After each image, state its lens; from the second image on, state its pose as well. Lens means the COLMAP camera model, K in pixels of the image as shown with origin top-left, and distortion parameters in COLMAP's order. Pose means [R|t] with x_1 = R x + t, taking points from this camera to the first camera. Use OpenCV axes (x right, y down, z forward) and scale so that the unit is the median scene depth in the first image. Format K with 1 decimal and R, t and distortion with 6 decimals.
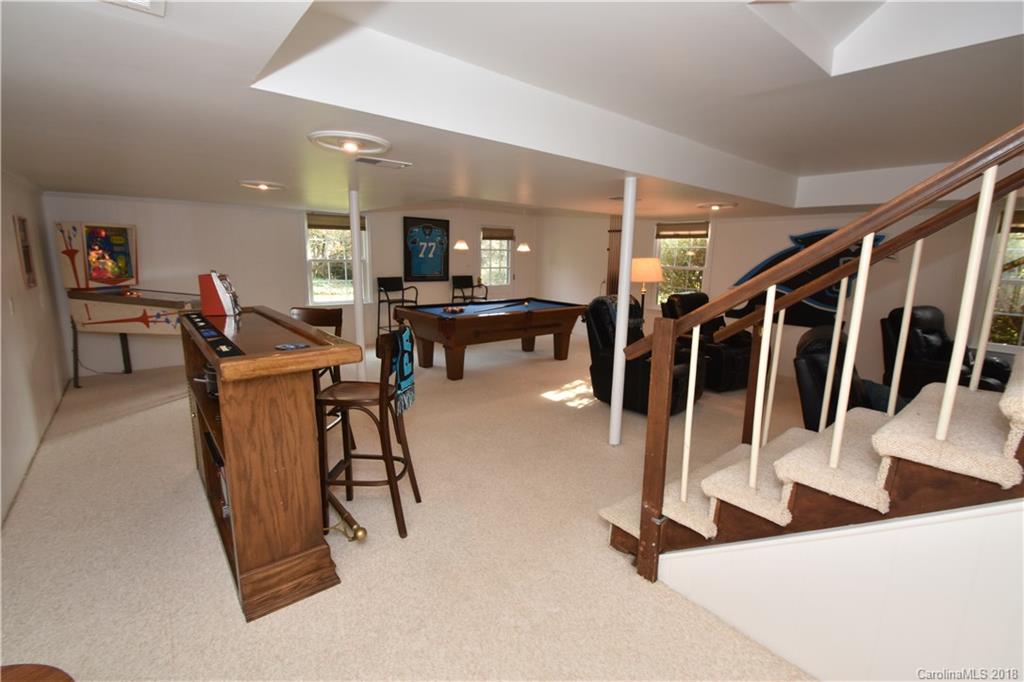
lens RADIAL K [[458.6, 0, 528.2], [0, 458.6, 336.7], [0, 0, 1]] dist [-0.002480, -0.000495]
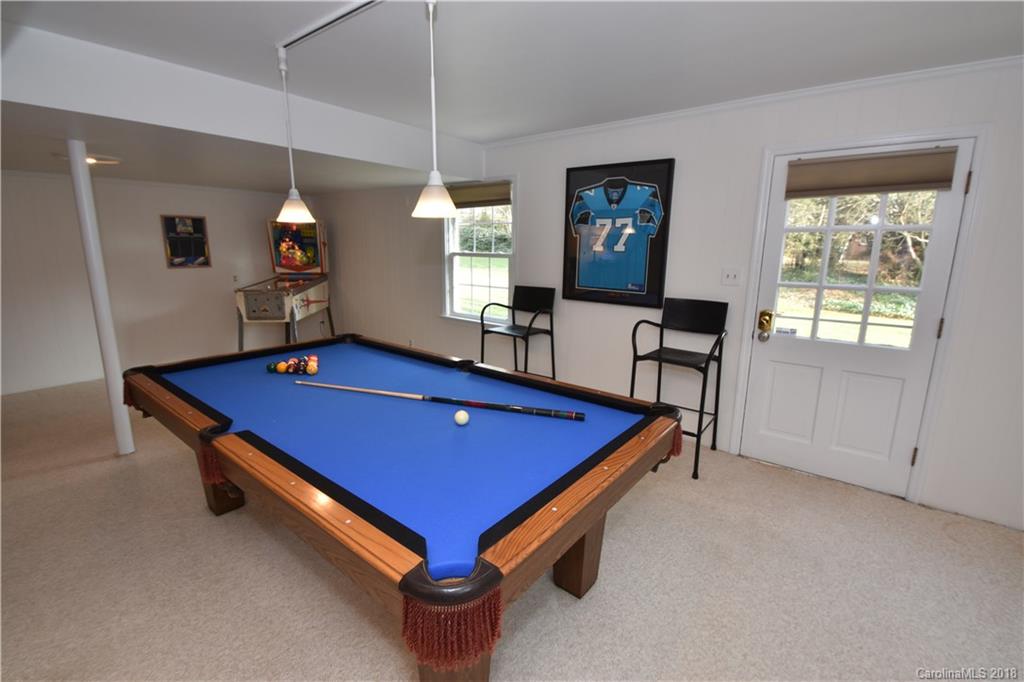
lens RADIAL K [[458.8, 0, 496.2], [0, 458.8, 340.2], [0, 0, 1]] dist [0.001911, -0.000095]
pose [[0.175140, 0.186766, -0.966667, 0.231136], [-0.181023, 0.971212, 0.154847, -0.142241], [0.967759, 0.147870, 0.203907, 0.838867]]
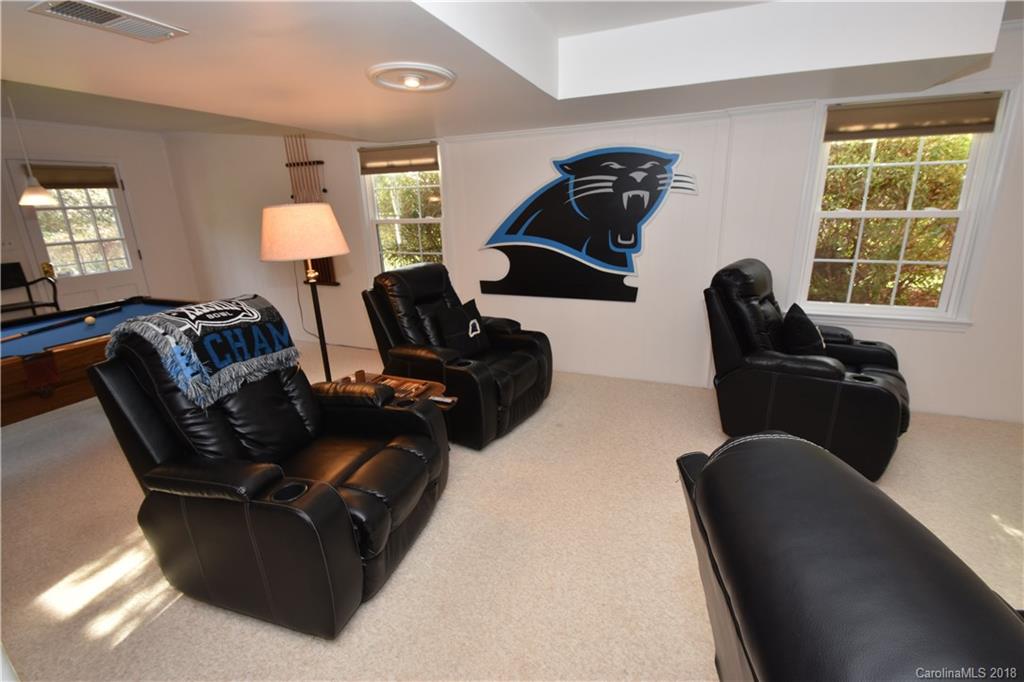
lens RADIAL K [[458.6, 0, 528.2], [0, 458.6, 336.7], [0, 0, 1]] dist [-0.002480, -0.000495]
pose [[0.893304, -0.172839, 0.414891, 0.179248], [0.126915, 0.982539, 0.136053, -0.054439], [-0.431162, -0.068881, 0.899642, 0.327544]]
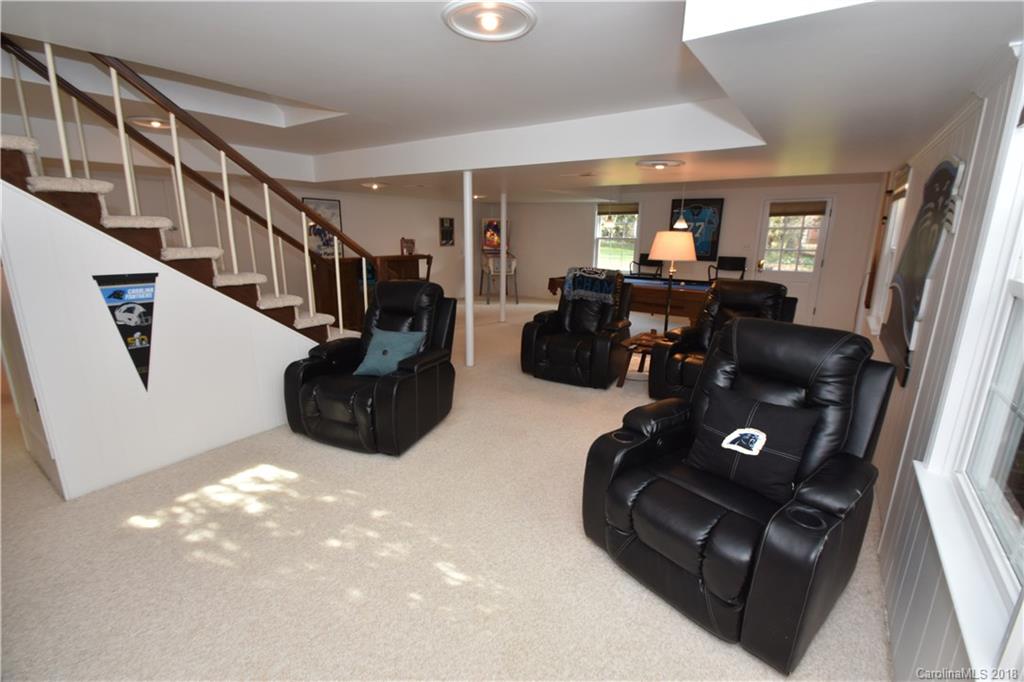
lens RADIAL K [[458.8, 0, 496.2], [0, 458.8, 340.2], [0, 0, 1]] dist [0.001911, -0.000095]
pose [[0.228433, 0.213475, -0.949867, 0.750123], [-0.177634, 0.968425, 0.174926, -0.049870], [0.957217, 0.128769, 0.259141, 0.342642]]
